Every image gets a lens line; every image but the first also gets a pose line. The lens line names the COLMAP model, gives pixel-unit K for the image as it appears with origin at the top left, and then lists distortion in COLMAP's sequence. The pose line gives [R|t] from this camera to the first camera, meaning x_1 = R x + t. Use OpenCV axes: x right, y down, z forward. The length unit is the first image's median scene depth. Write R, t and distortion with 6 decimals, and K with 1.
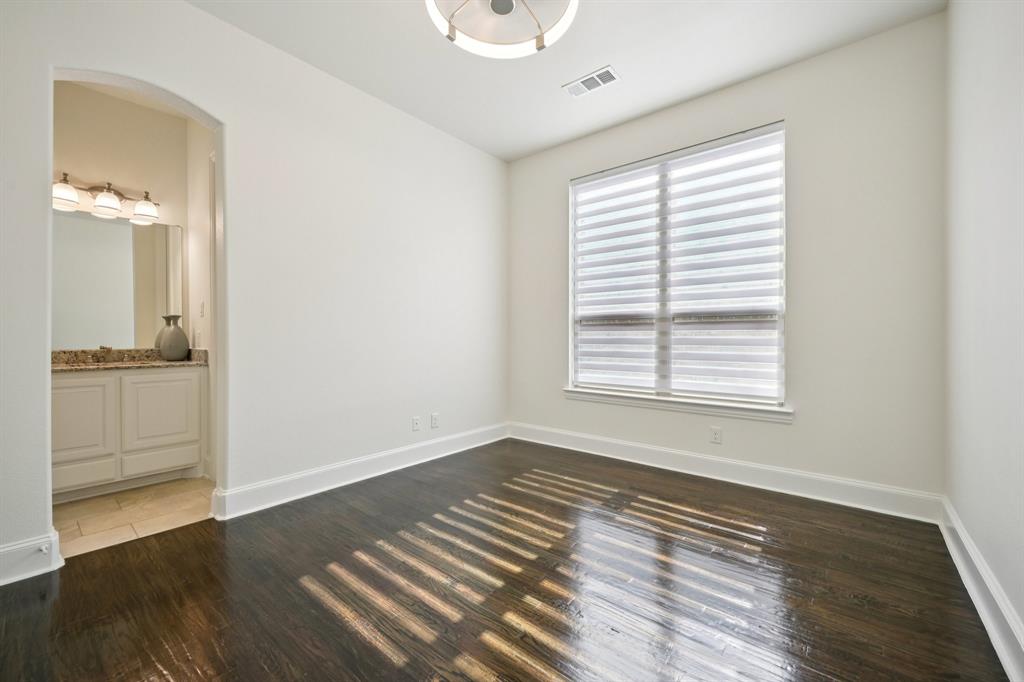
lens RADIAL K [[407.4, 0, 513.7], [0, 407.4, 340.4], [0, 0, 1]] dist [0.004218, 0.000854]
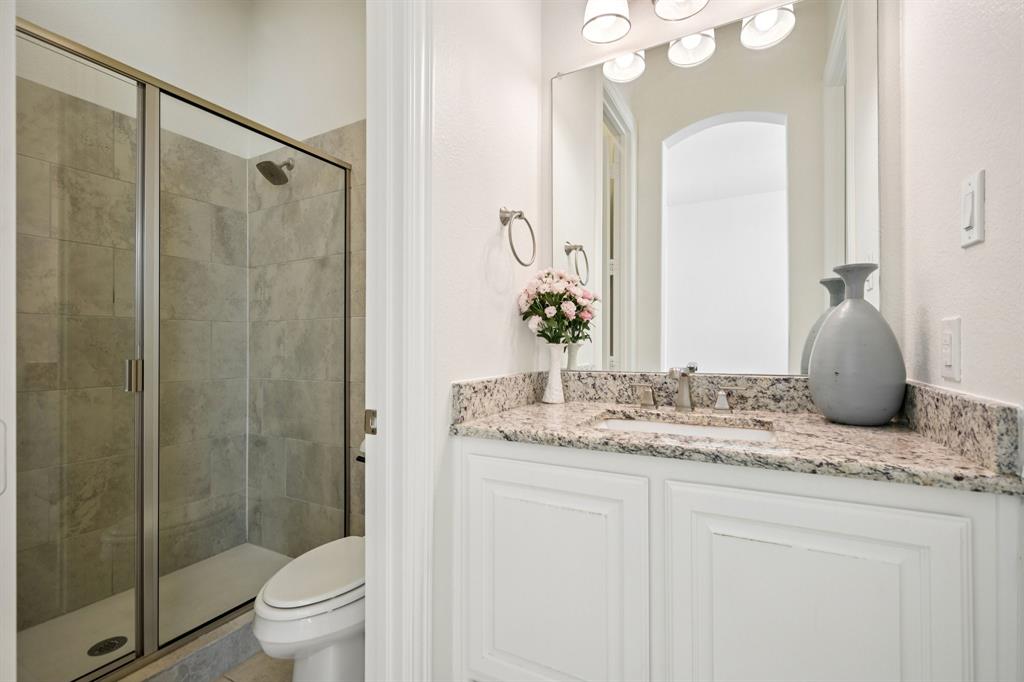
lens RADIAL K [[426.8, 0, 520.3], [0, 426.8, 343.8], [0, 0, 1]] dist [0.002336, 0.000019]
pose [[0.186533, -0.001448, -0.982448, -0.573828], [-0.000460, 0.999999, -0.001561, -0.005089], [0.982449, 0.000743, 0.186532, 0.708810]]
